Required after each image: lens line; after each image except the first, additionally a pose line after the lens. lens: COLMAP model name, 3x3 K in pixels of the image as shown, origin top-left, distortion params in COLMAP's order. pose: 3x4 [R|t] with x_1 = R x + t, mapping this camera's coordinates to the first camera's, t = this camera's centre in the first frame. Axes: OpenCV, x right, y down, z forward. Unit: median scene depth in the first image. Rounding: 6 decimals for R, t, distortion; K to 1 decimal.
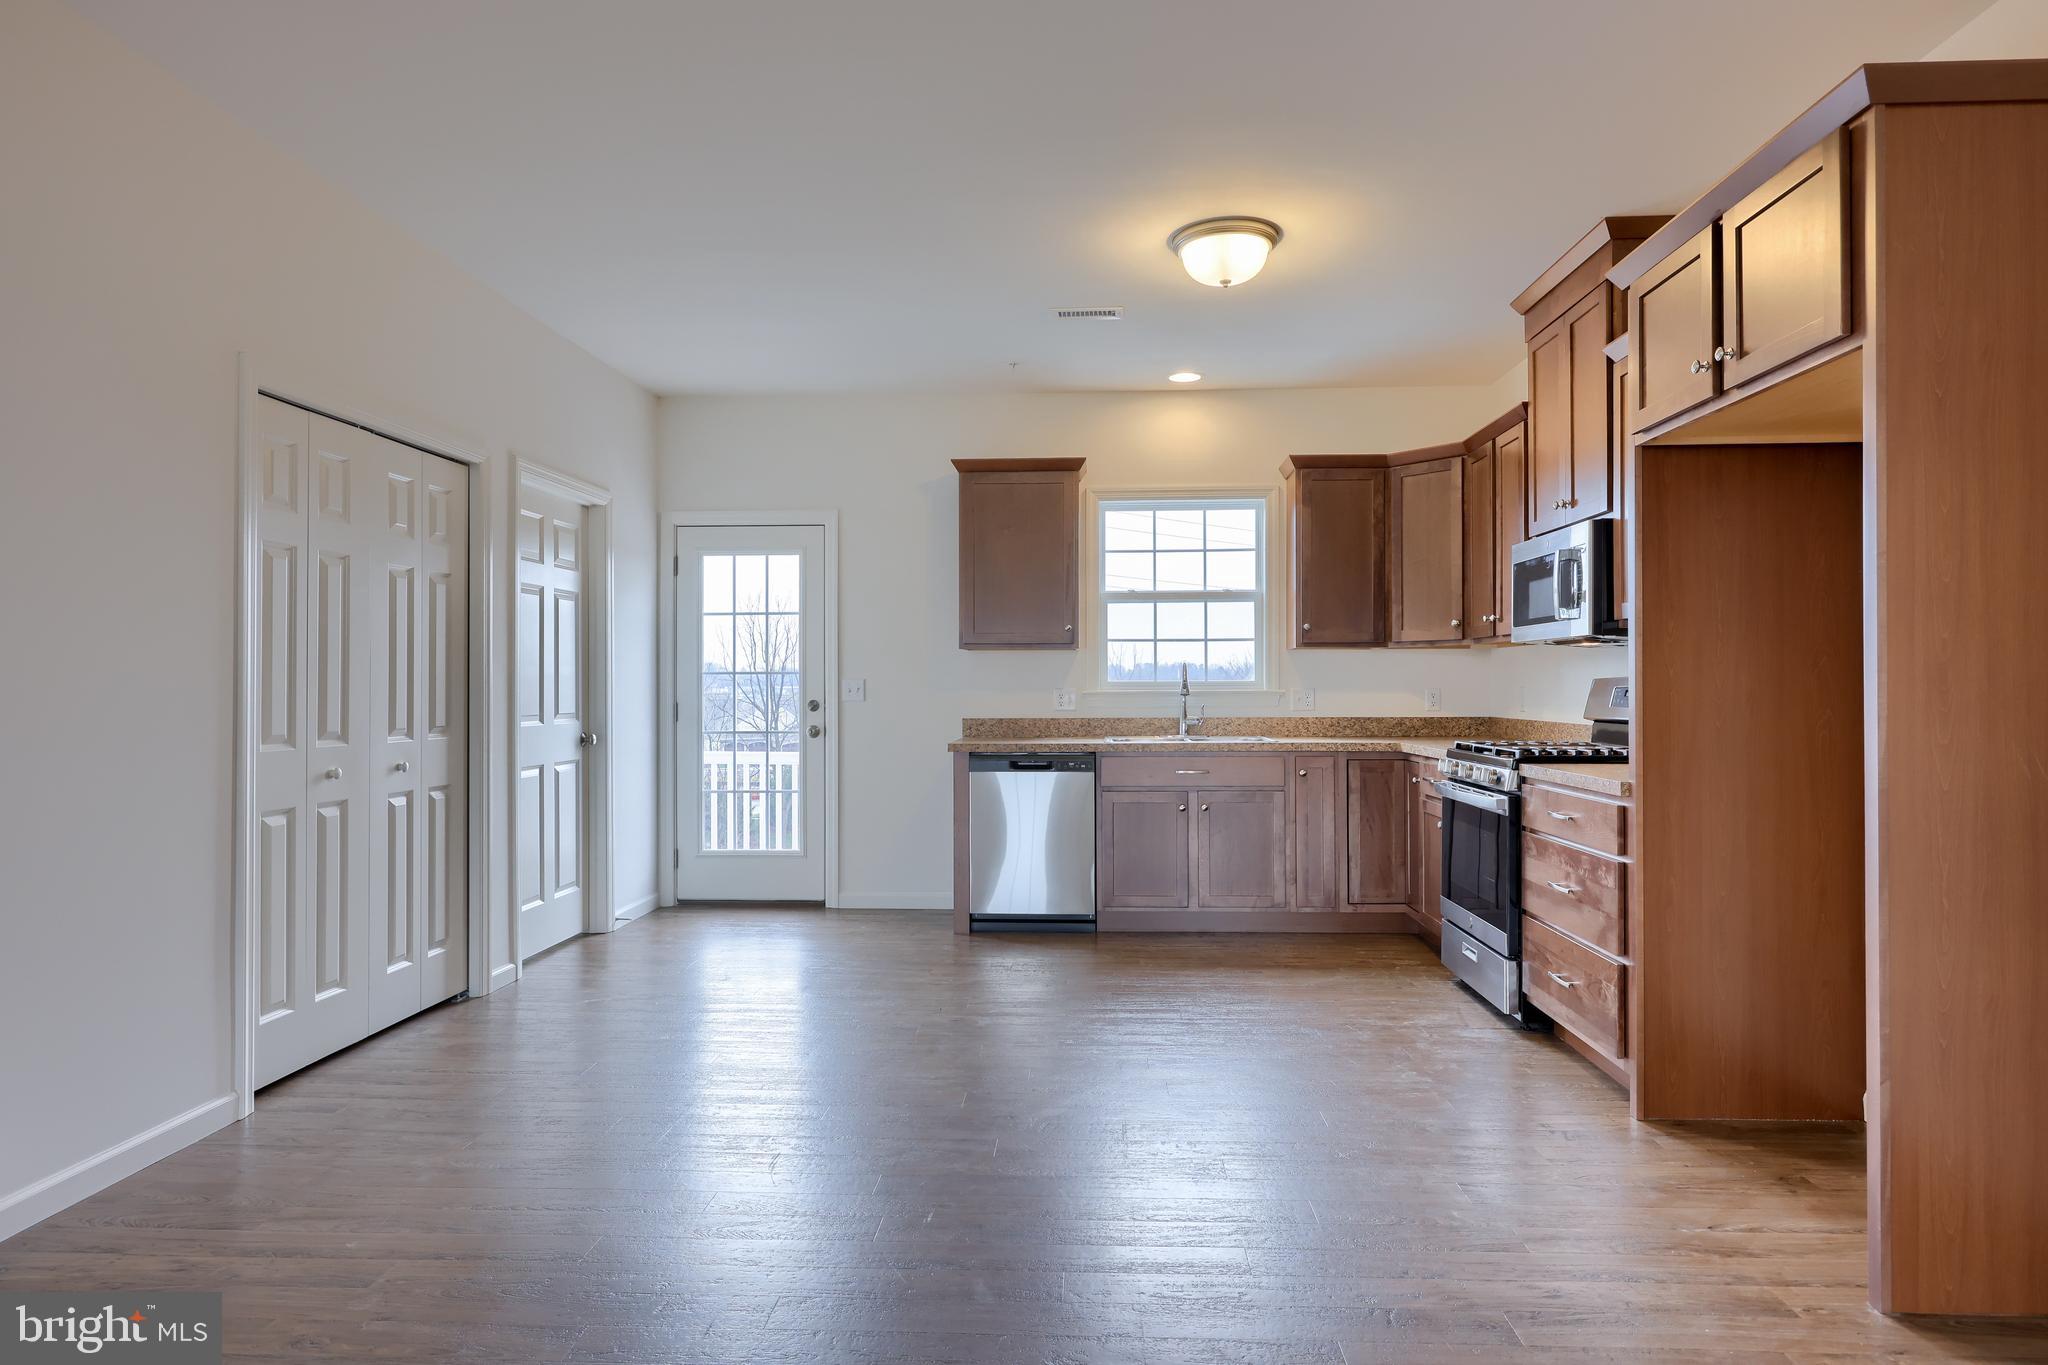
lens RADIAL K [[1156.7, 0, 1041.5], [0, 1156.7, 678.9], [0, 0, 1]] dist [-0.015001, -0.001142]
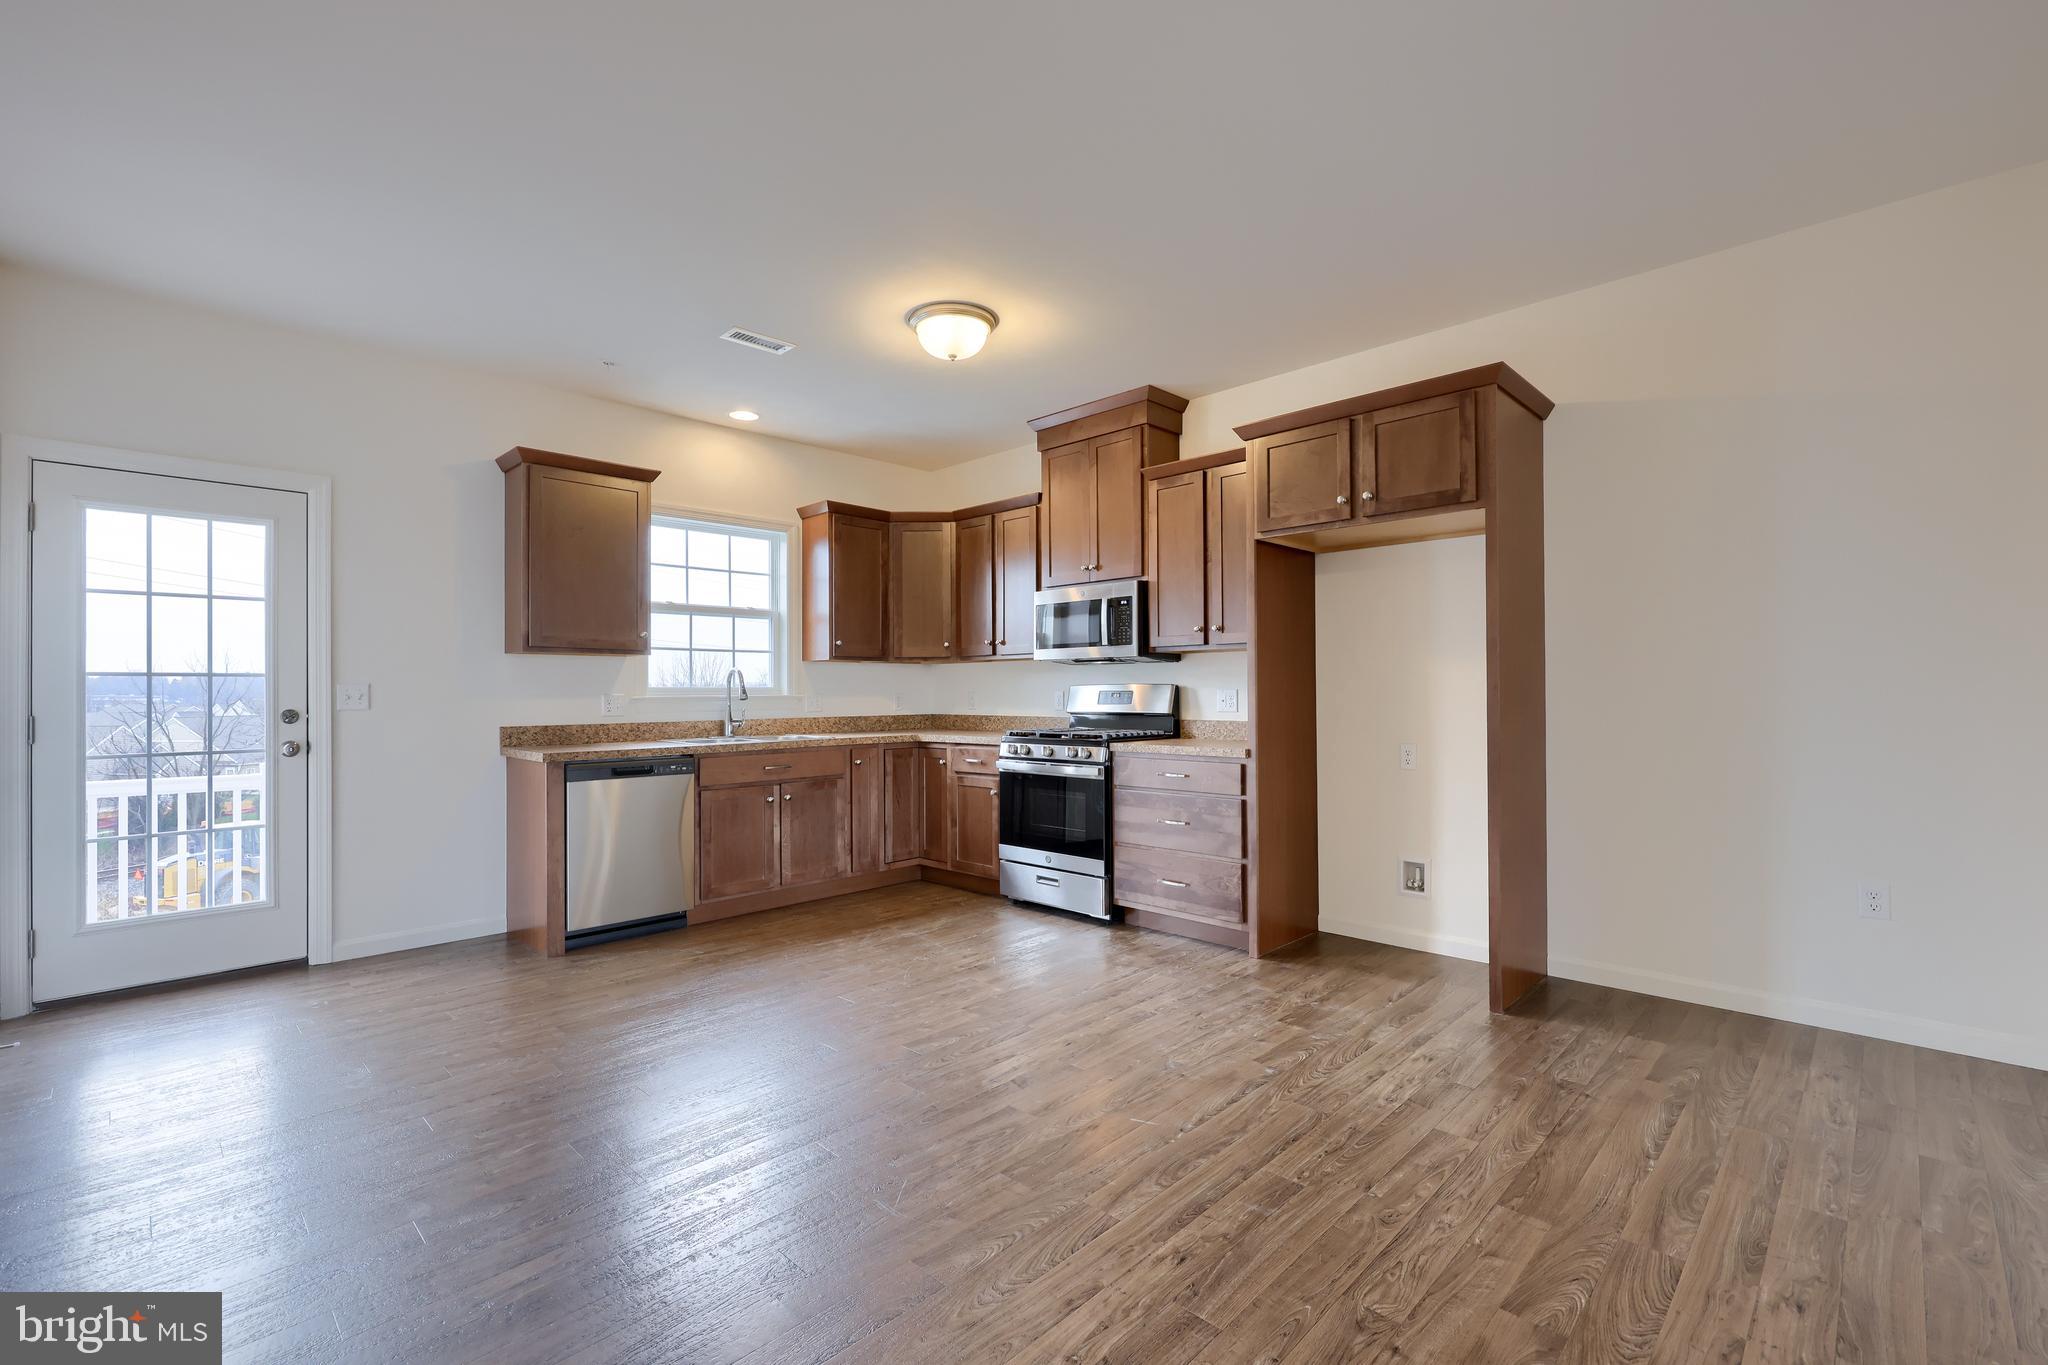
lens RADIAL K [[896.7, 0, 1016.7], [0, 896.7, 700.6], [0, 0, 1]] dist [0.006061, 0.000385]
pose [[0.668039, -0.007179, 0.744091, -0.350708], [-0.002037, 0.999932, 0.011477, 0.004209], [-0.744123, -0.009183, 0.667979, 0.226266]]
